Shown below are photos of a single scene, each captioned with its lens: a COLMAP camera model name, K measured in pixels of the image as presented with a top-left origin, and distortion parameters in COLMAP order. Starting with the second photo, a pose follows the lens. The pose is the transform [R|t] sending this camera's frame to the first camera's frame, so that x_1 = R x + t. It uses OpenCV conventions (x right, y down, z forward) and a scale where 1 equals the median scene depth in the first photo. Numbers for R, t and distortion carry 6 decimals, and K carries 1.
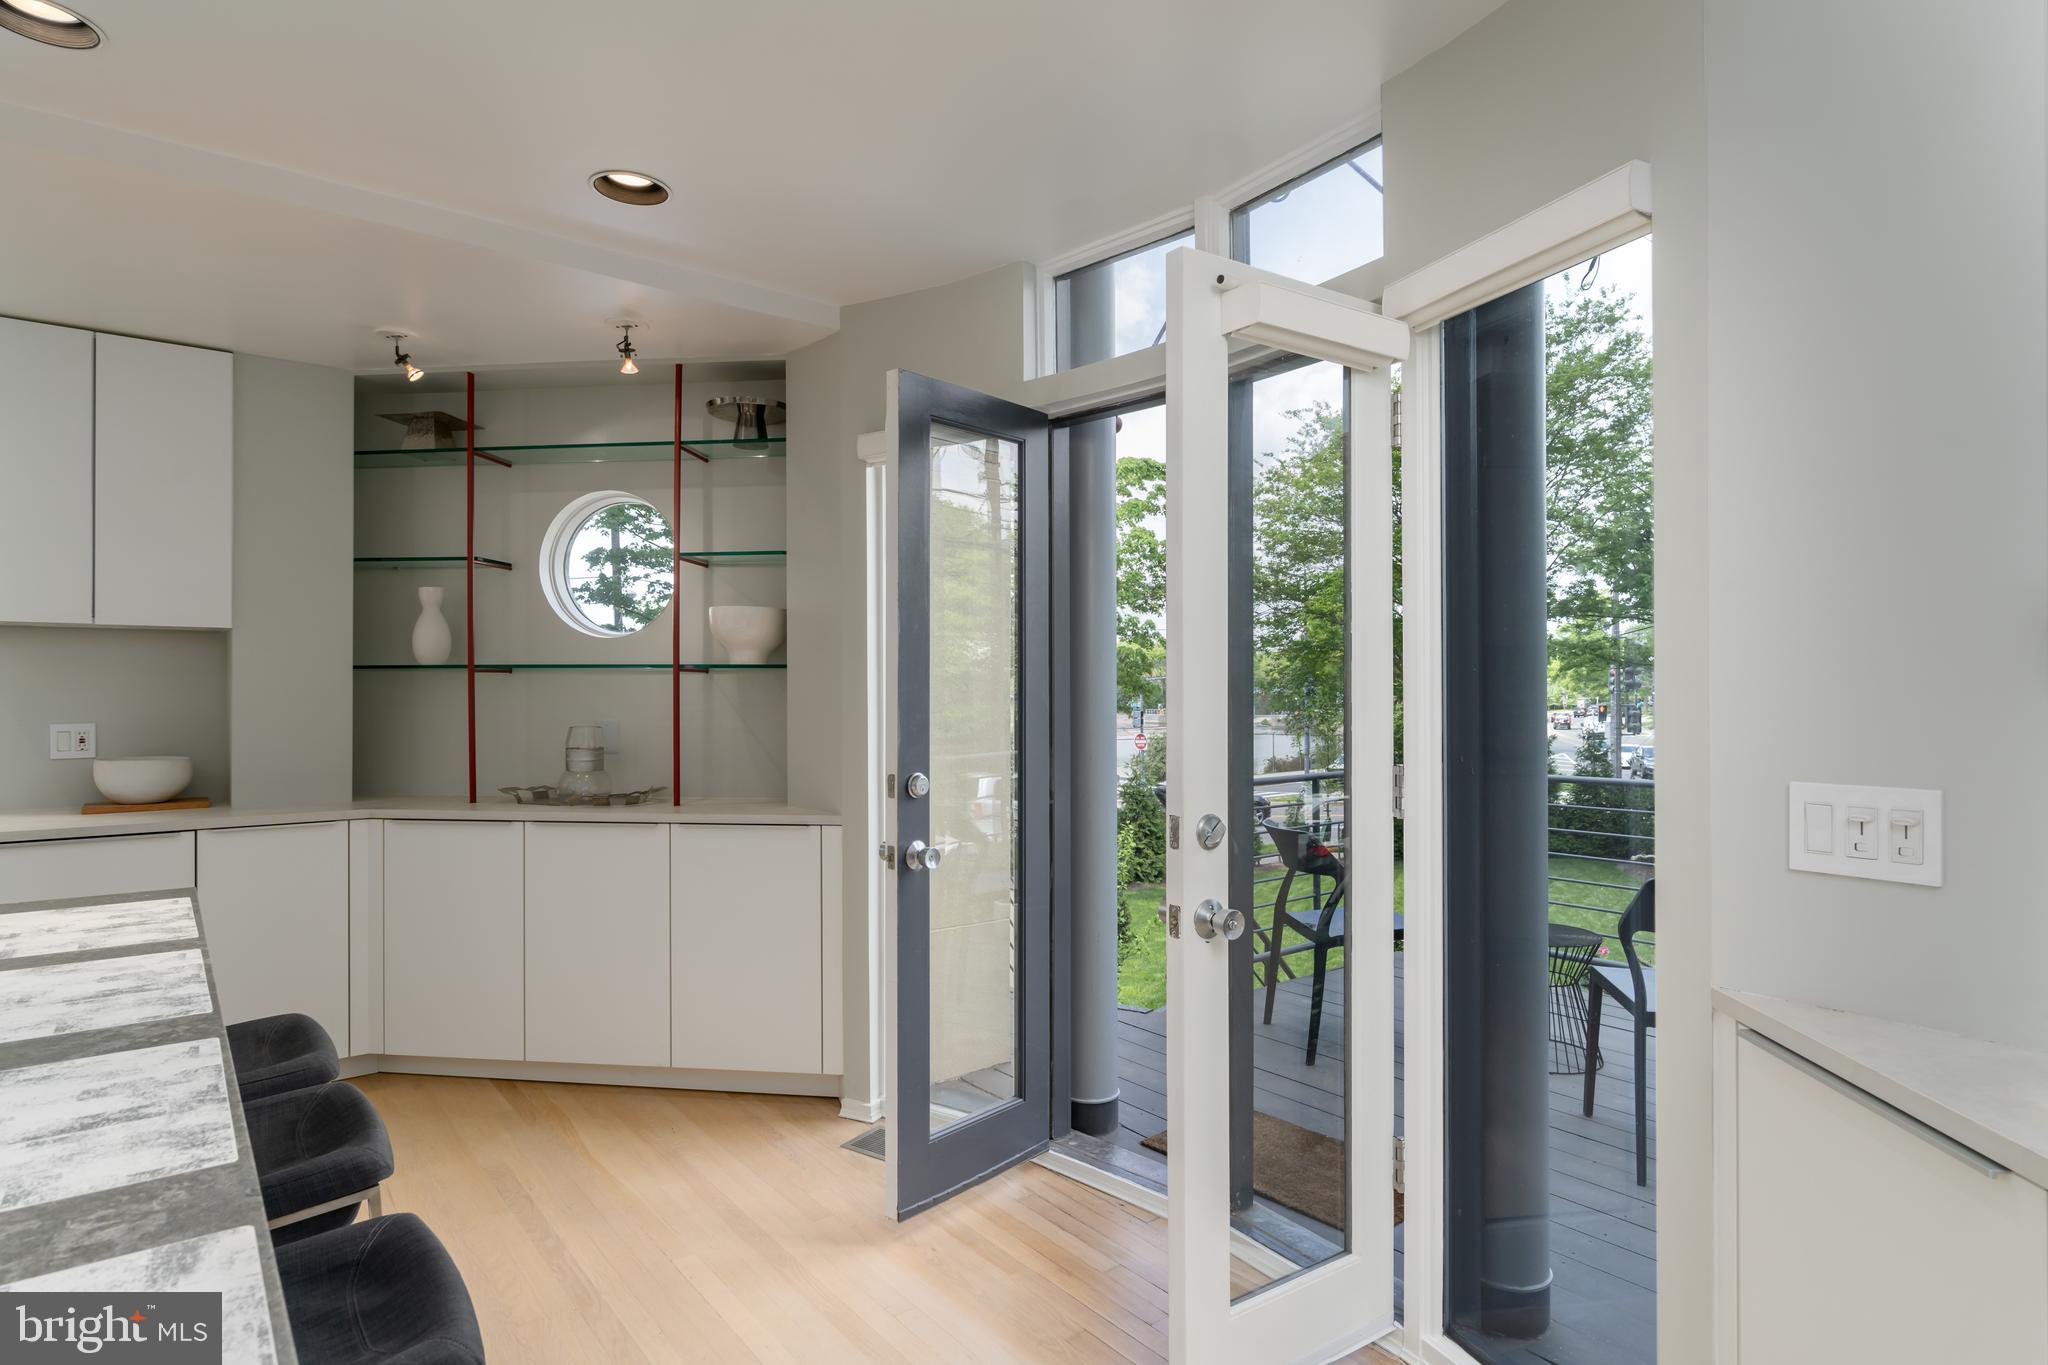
lens RADIAL K [[1122.9, 0, 1025.7], [0, 1122.9, 676.8], [0, 0, 1]] dist [0.004645, 0.001473]
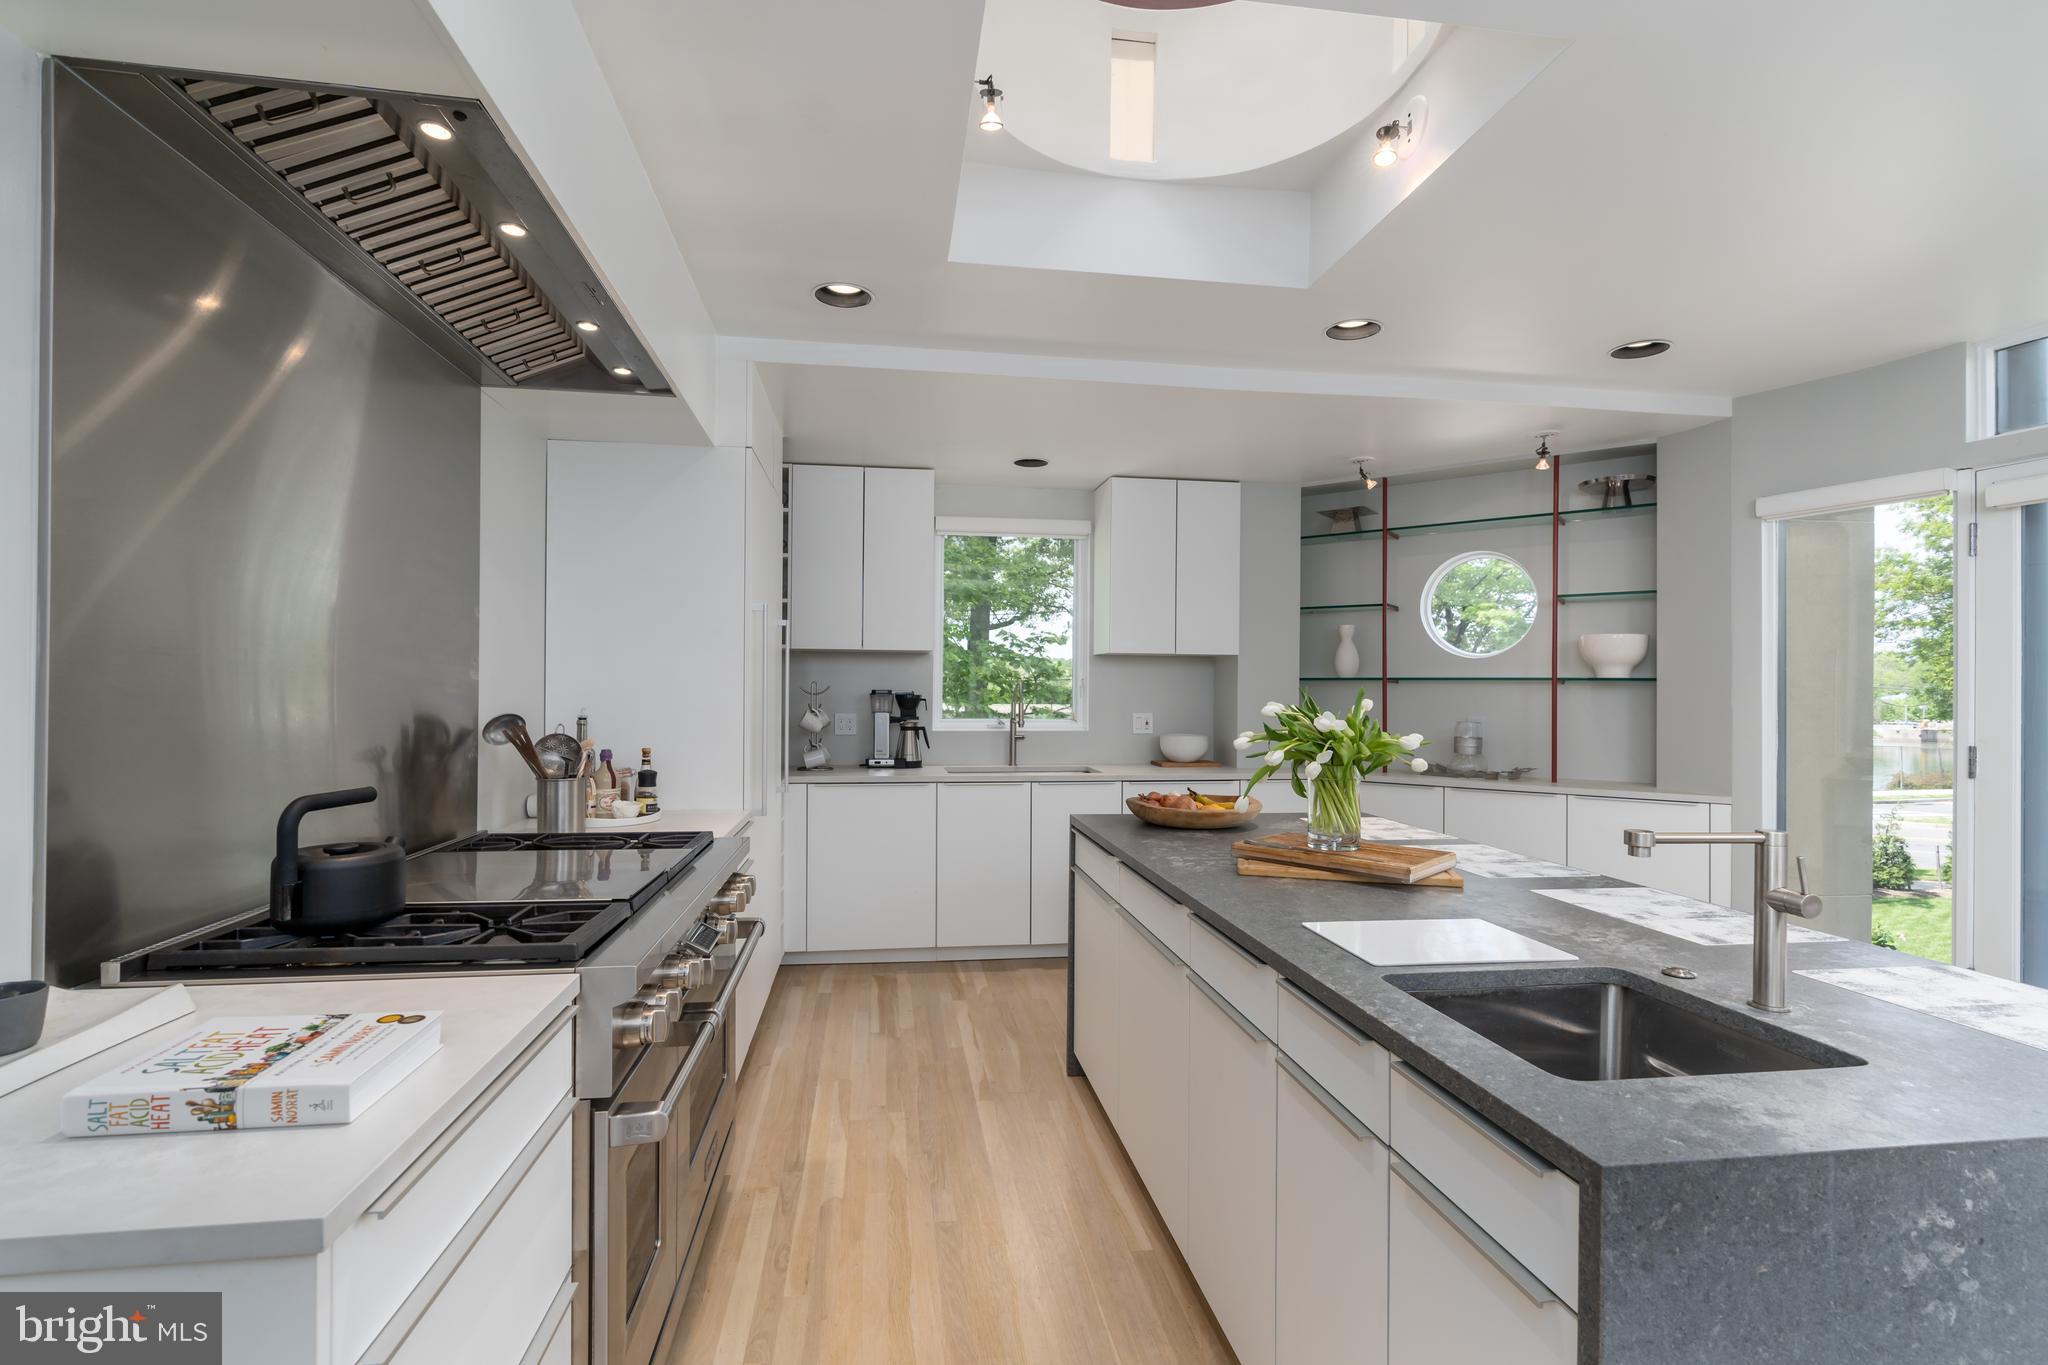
lens RADIAL K [[941.7, 0, 1015.7], [0, 941.7, 686.6], [0, 0, 1]] dist [-0.000829, 0.000225]
pose [[0.863669, 0.007066, -0.504009, -0.297434], [-0.003281, 0.999959, 0.008398, -0.008119], [0.504048, -0.005600, 0.863658, -0.303949]]
